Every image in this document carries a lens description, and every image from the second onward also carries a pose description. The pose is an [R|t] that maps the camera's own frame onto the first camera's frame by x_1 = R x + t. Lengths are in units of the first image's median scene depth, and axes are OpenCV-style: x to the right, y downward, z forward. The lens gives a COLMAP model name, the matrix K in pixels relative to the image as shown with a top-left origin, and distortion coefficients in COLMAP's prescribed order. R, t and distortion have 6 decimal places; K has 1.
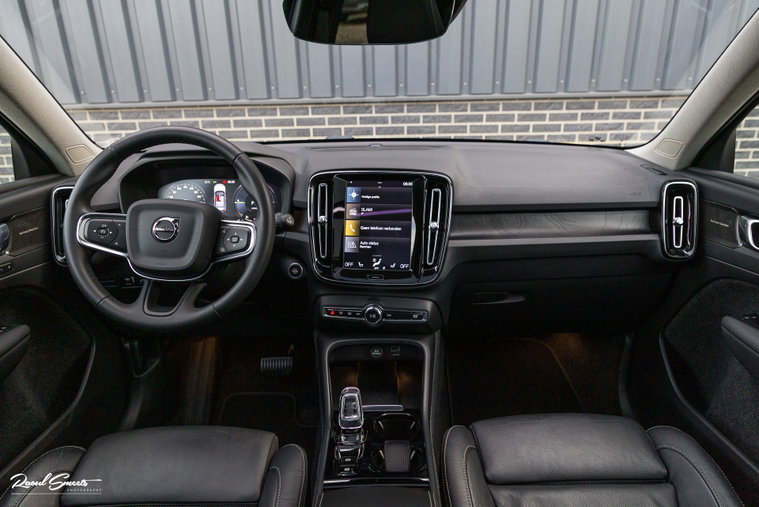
lens RADIAL K [[507.8, 0, 383.2], [0, 507.8, 254.5], [0, 0, 1]] dist [-0.007558, 0.000615]
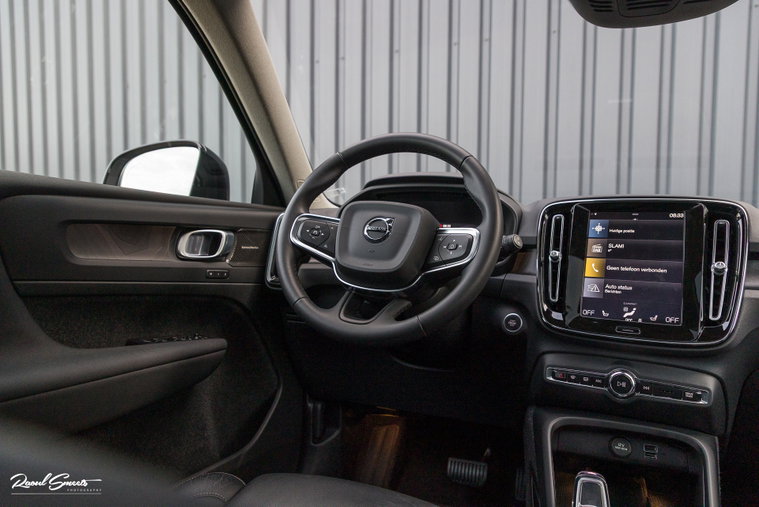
lens RADIAL K [[507.8, 0, 379.6], [0, 507.8, 247.7], [0, 0, 1]] dist [-0.007558, 0.000615]
pose [[0.924175, 0.046977, -0.379069, -0.073170], [-0.161392, 0.947495, -0.276054, 0.188747], [0.346198, 0.316301, 0.883233, 0.187432]]
